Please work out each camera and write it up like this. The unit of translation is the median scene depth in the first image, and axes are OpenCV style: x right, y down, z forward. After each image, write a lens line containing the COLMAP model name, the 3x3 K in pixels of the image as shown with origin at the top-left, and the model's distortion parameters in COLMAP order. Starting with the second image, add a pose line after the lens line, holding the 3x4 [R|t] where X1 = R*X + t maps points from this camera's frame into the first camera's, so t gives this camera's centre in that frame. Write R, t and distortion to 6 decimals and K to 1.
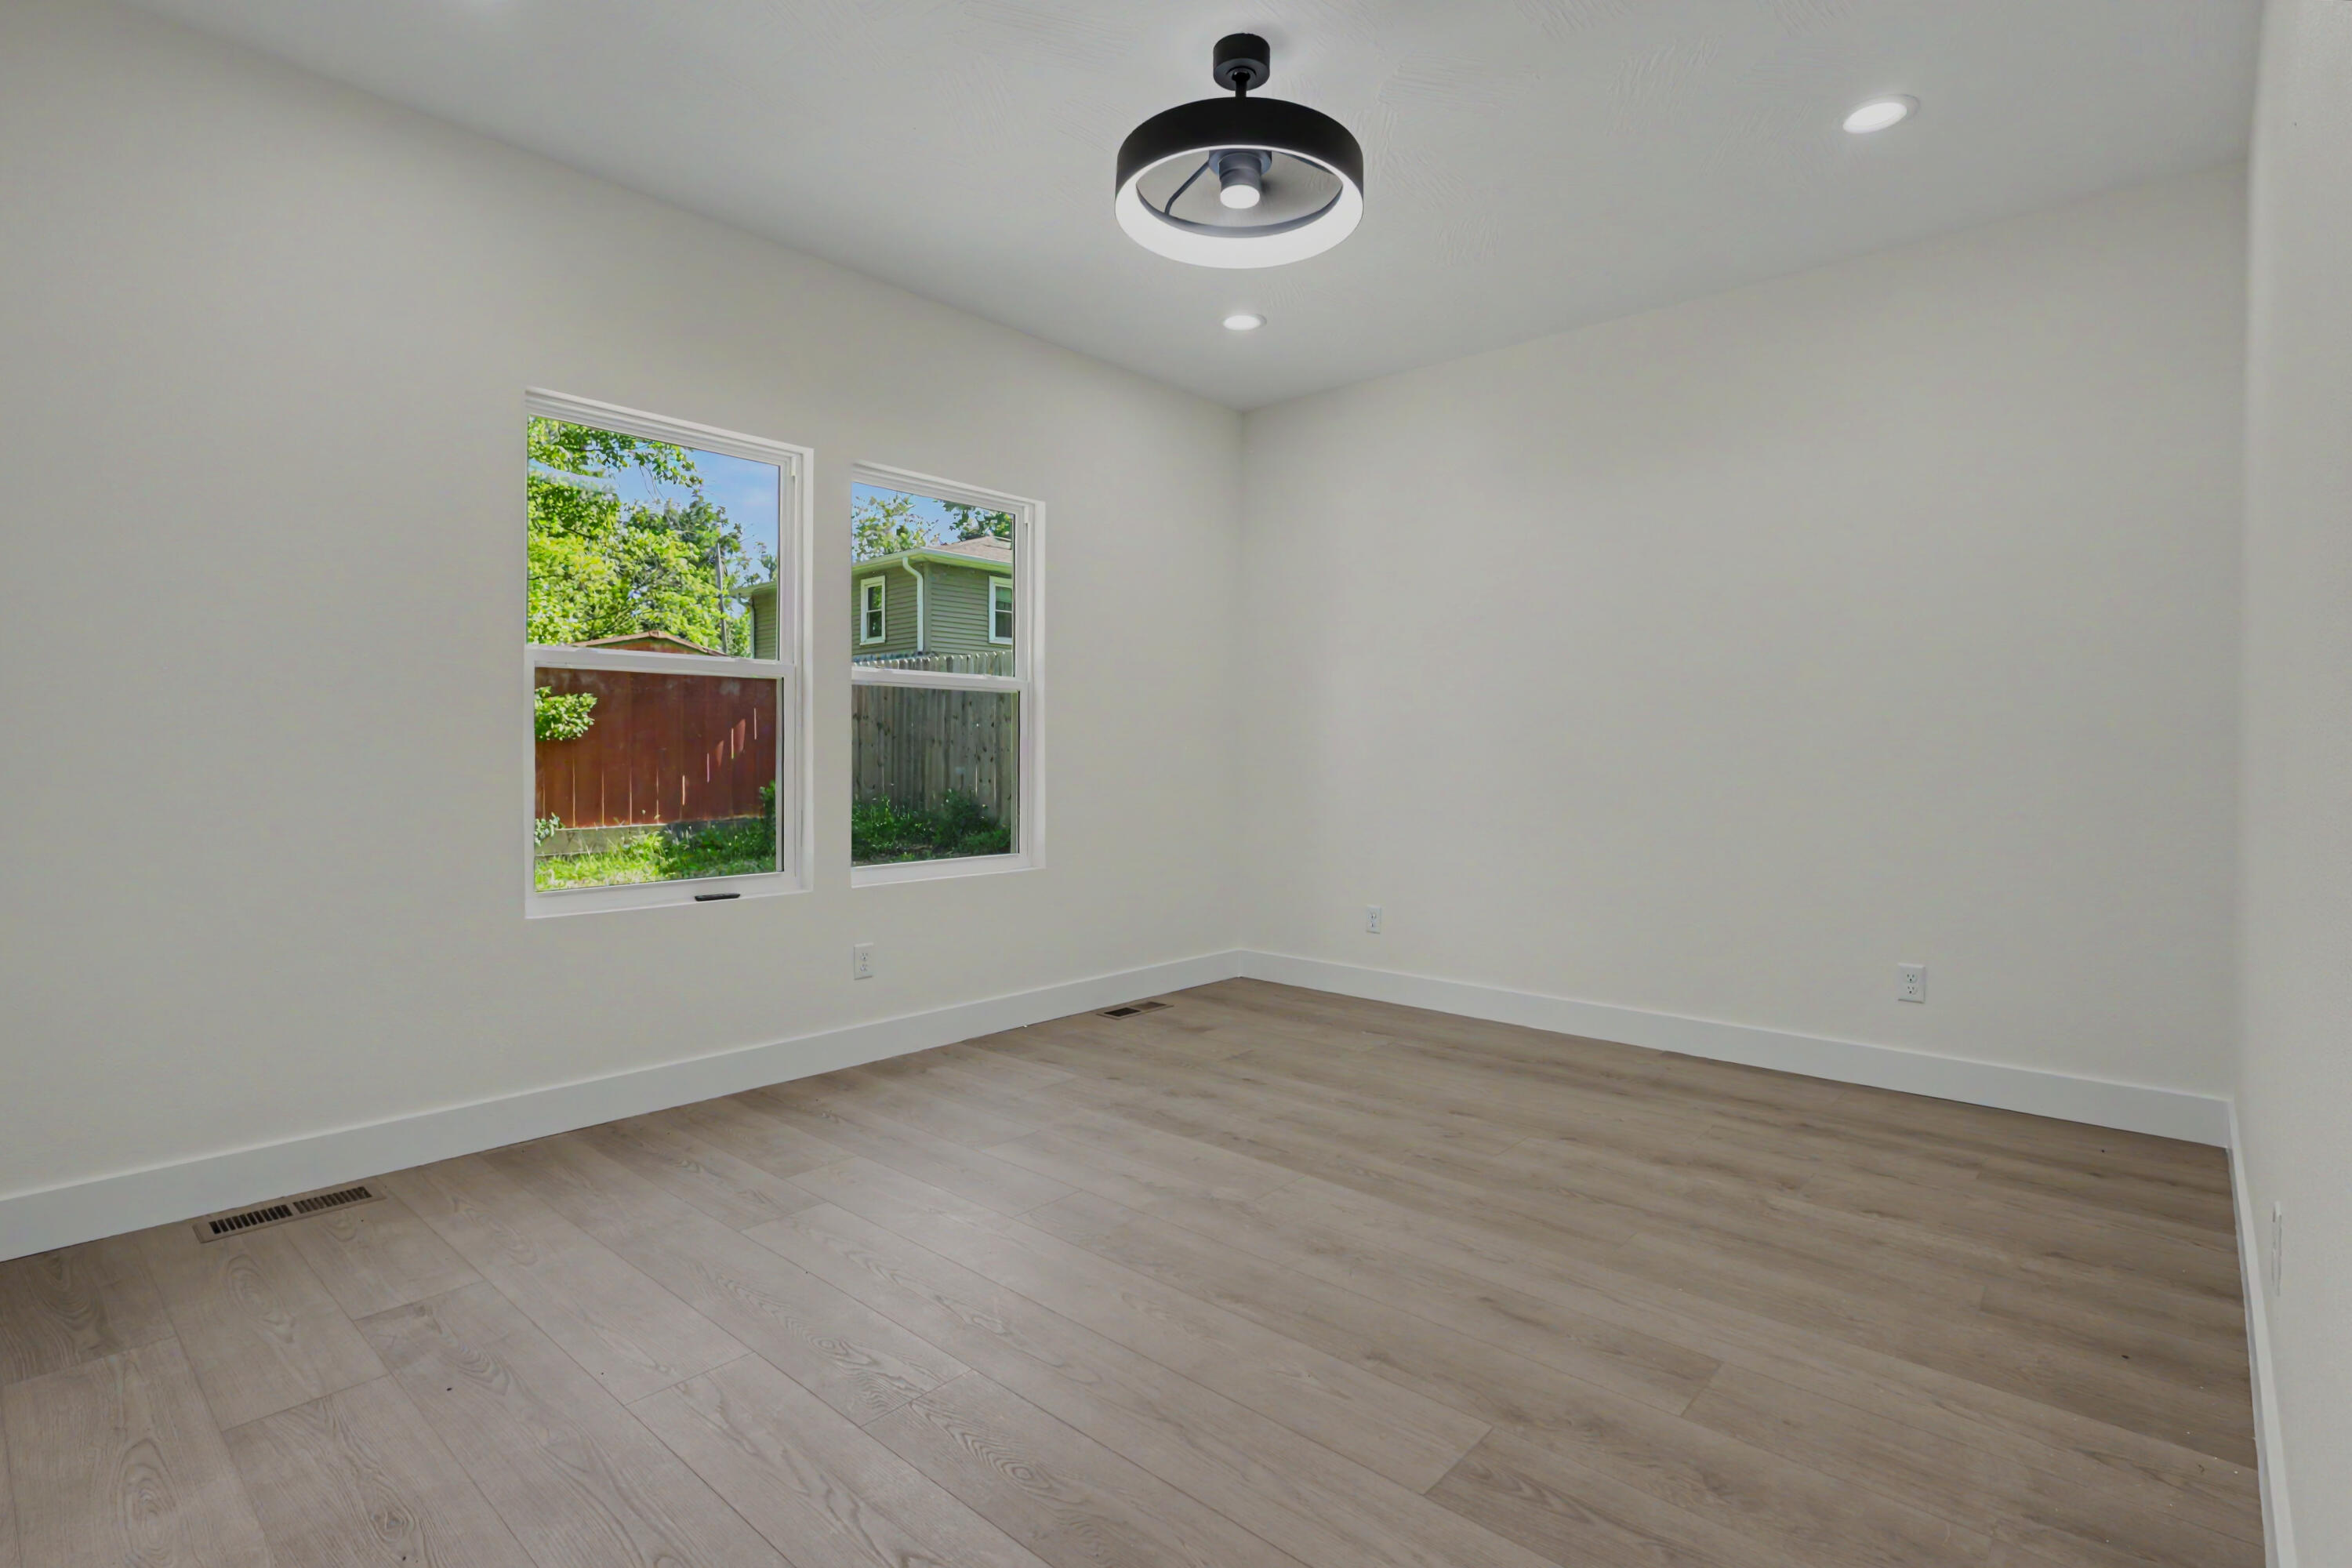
lens RADIAL K [[1120.8, 0, 1170.7], [0, 1120.8, 774.4], [0, 0, 1]] dist [0.001209, 0.000095]
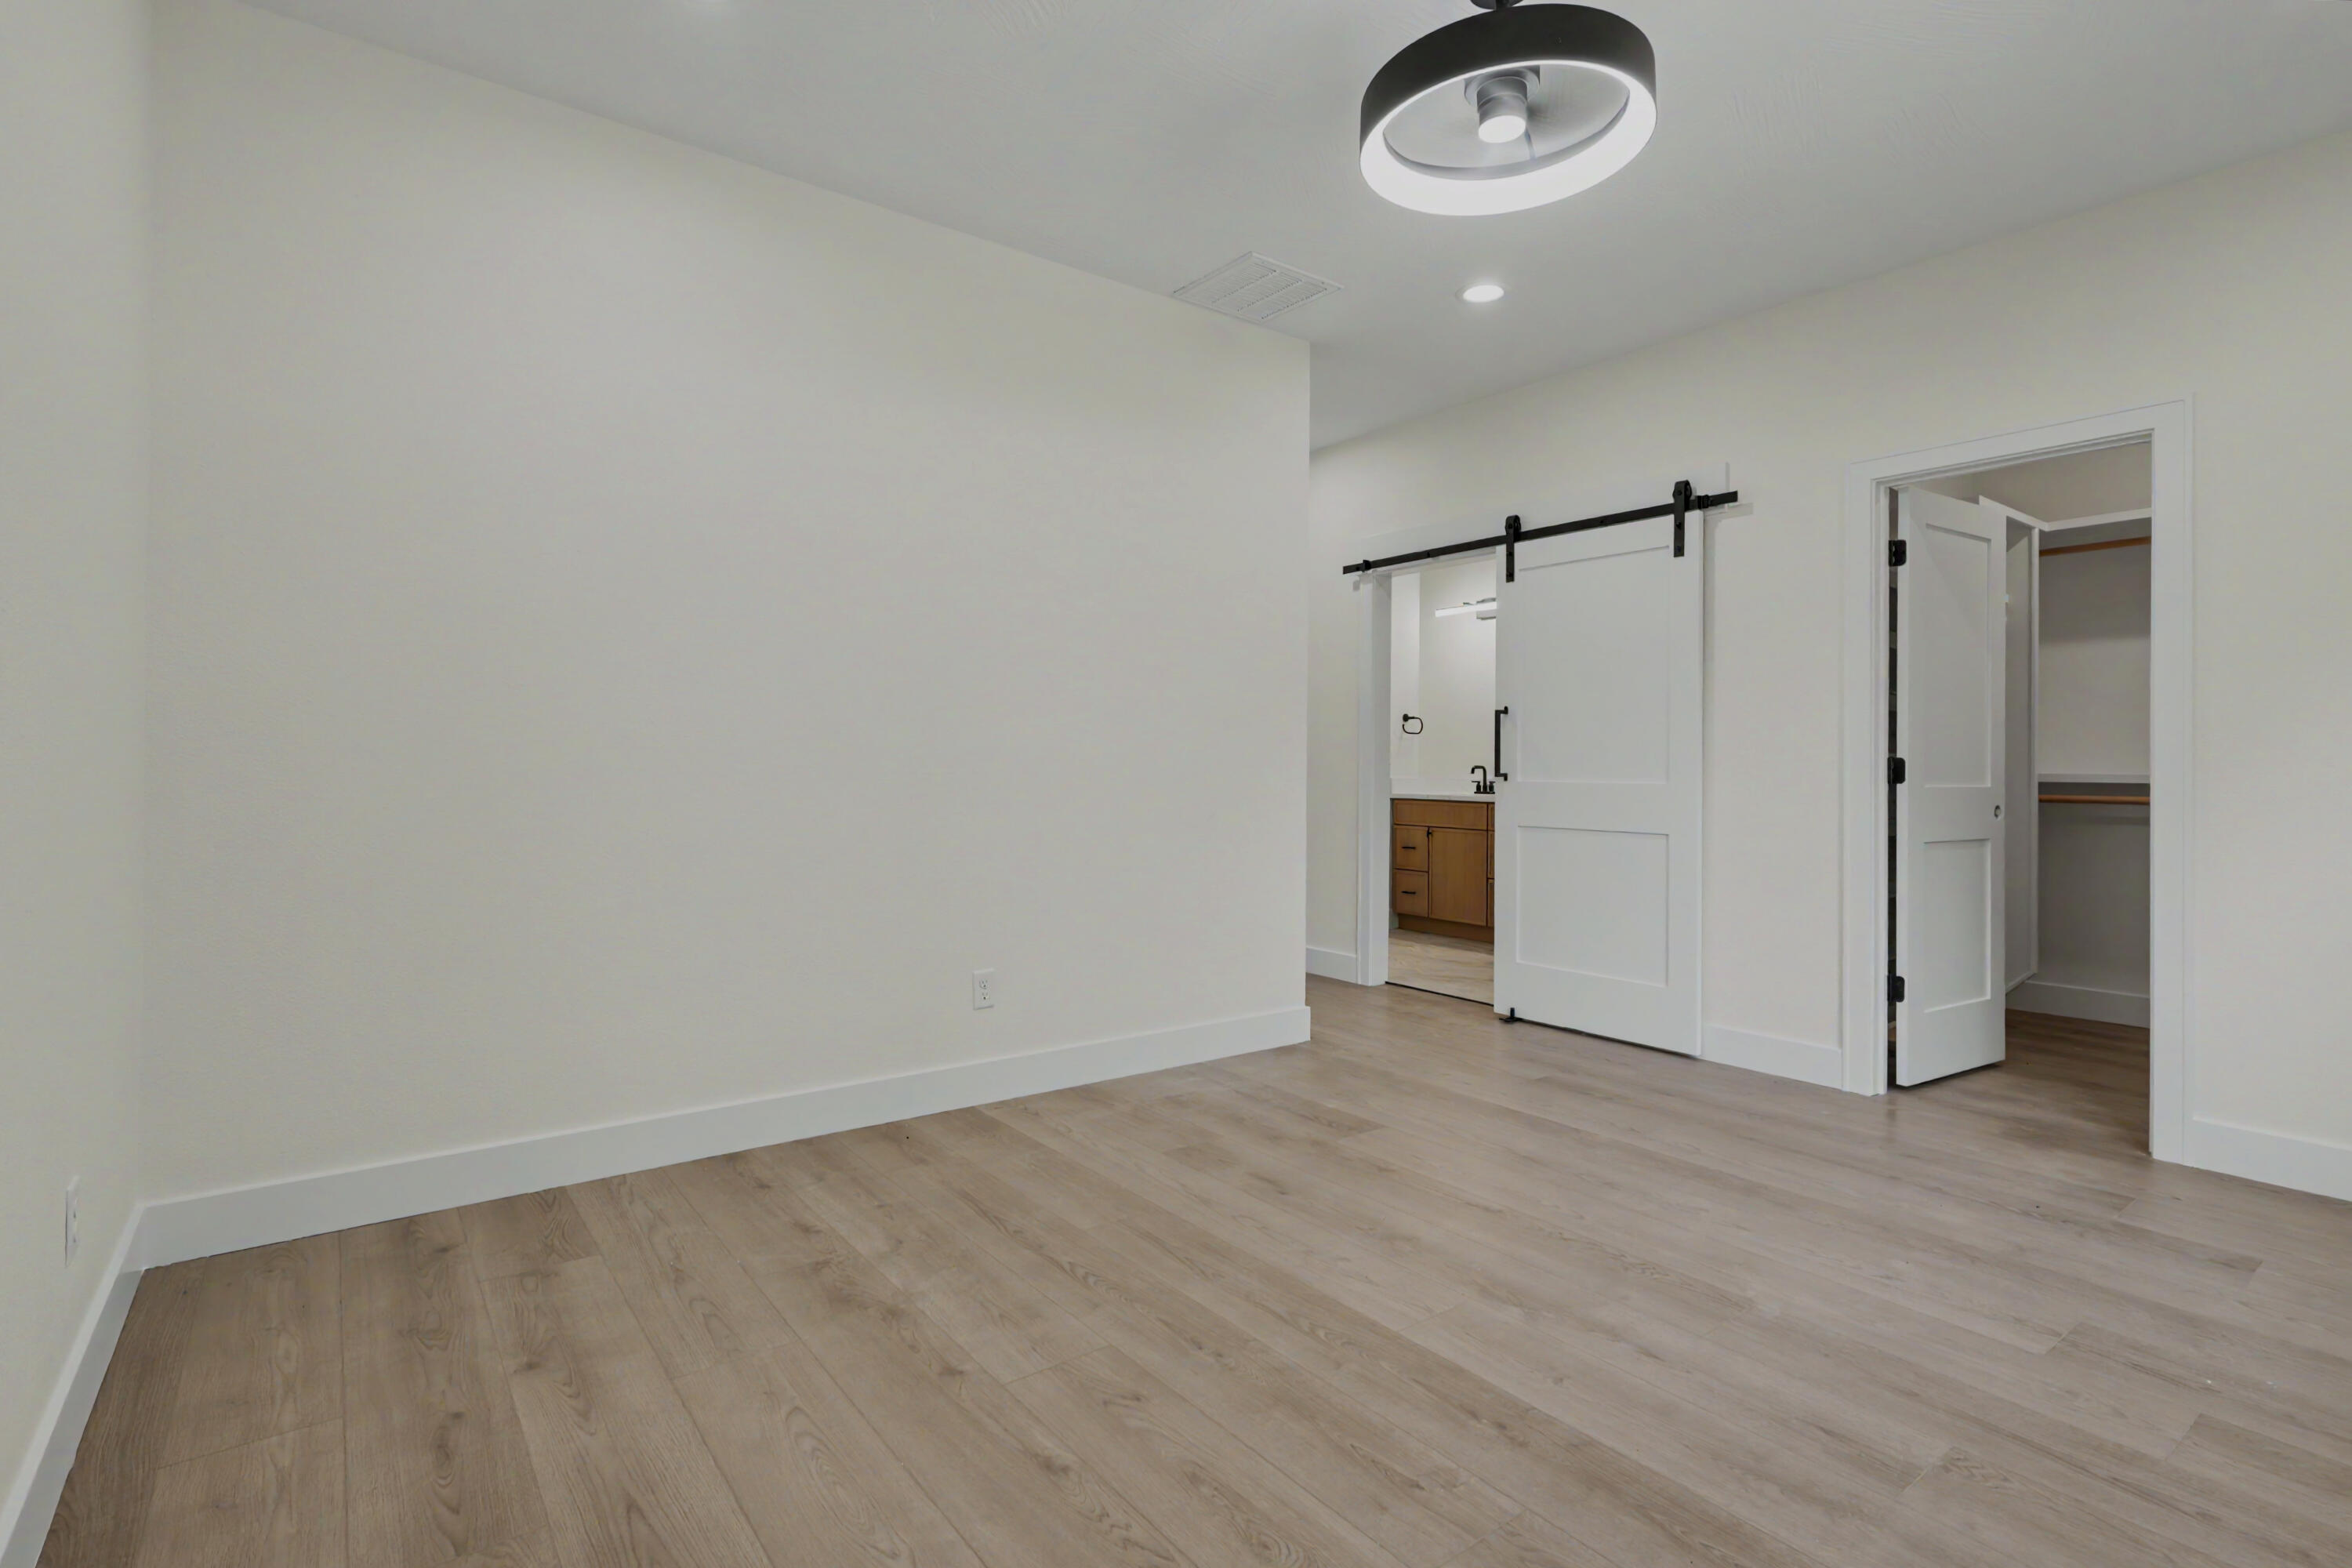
lens RADIAL K [[1120.8, 0, 1170.7], [0, 1120.8, 774.4], [0, 0, 1]] dist [0.001209, 0.000095]
pose [[-0.981727, -0.015759, 0.189642, 0.134257], [-0.011025, 0.999601, 0.025990, -0.030483], [-0.189976, 0.023424, -0.981509, 1.759638]]
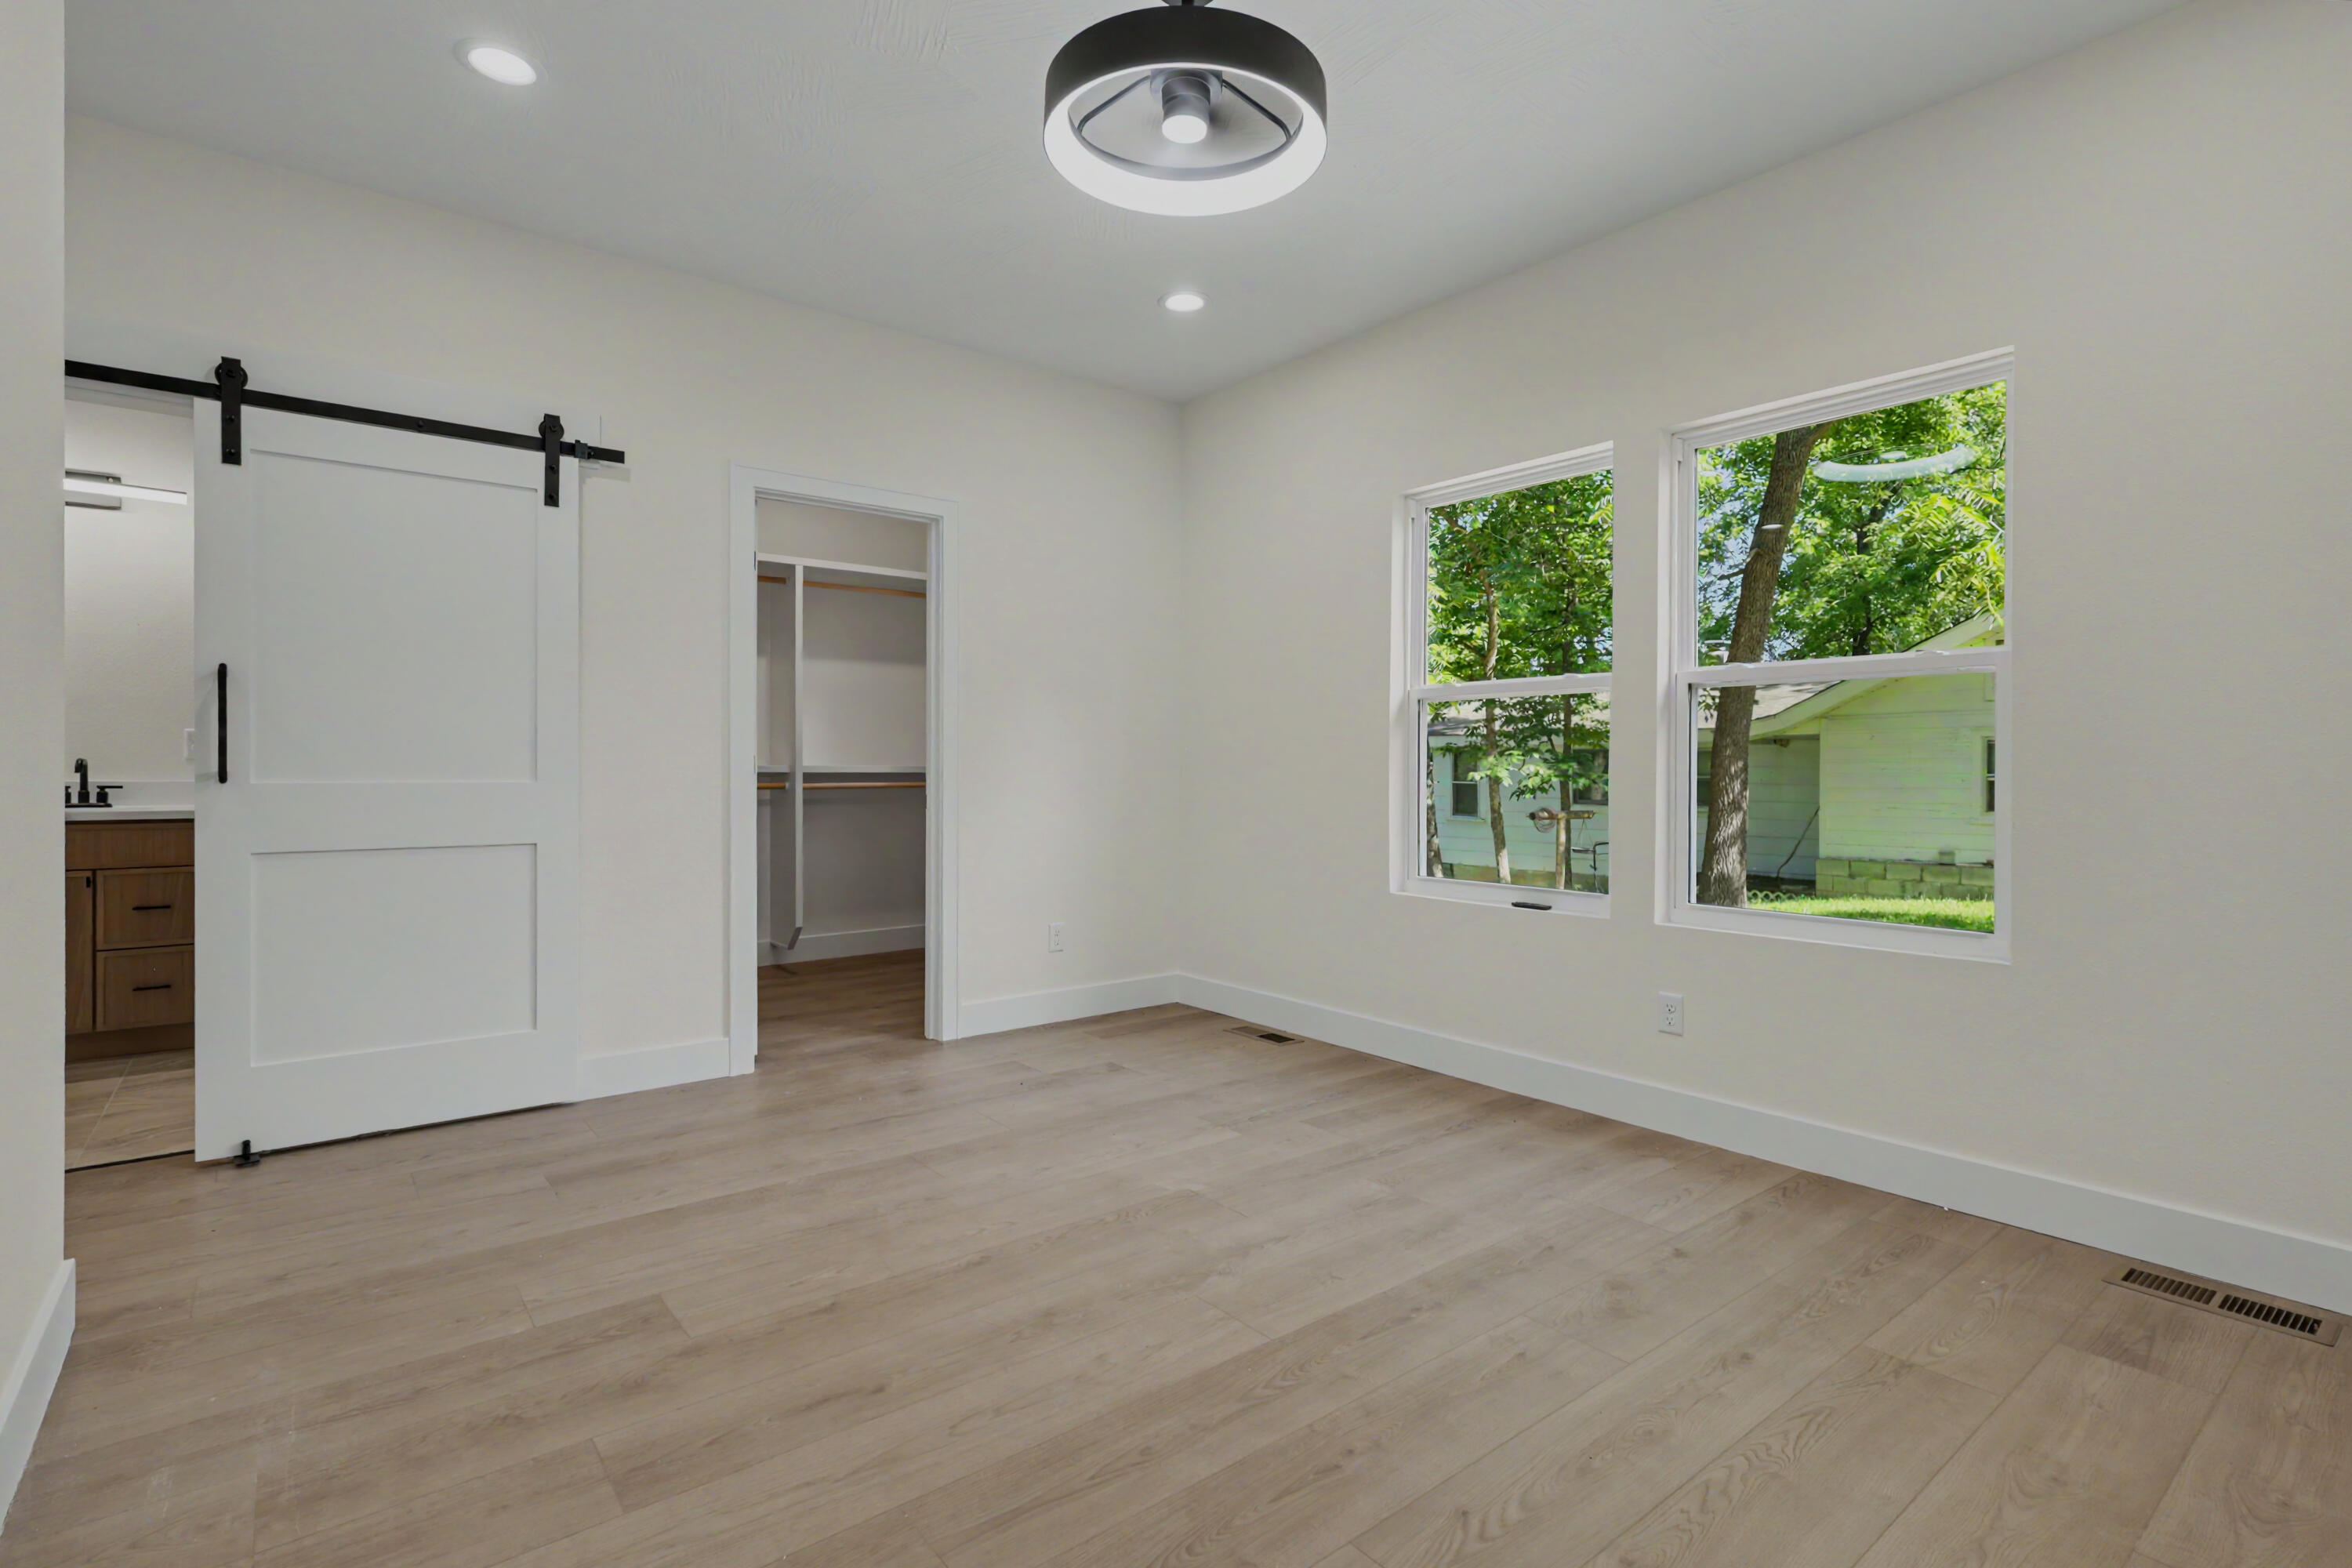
lens RADIAL K [[1117.4, 0, 1187.8], [0, 1117.4, 773.8], [0, 0, 1]] dist [0.001968, 0.000297]
pose [[-0.156742, -0.000088, -0.987640, 0.855574], [-0.021751, 0.999758, 0.003362, -0.013818], [0.987400, 0.022009, -0.156706, 1.058520]]
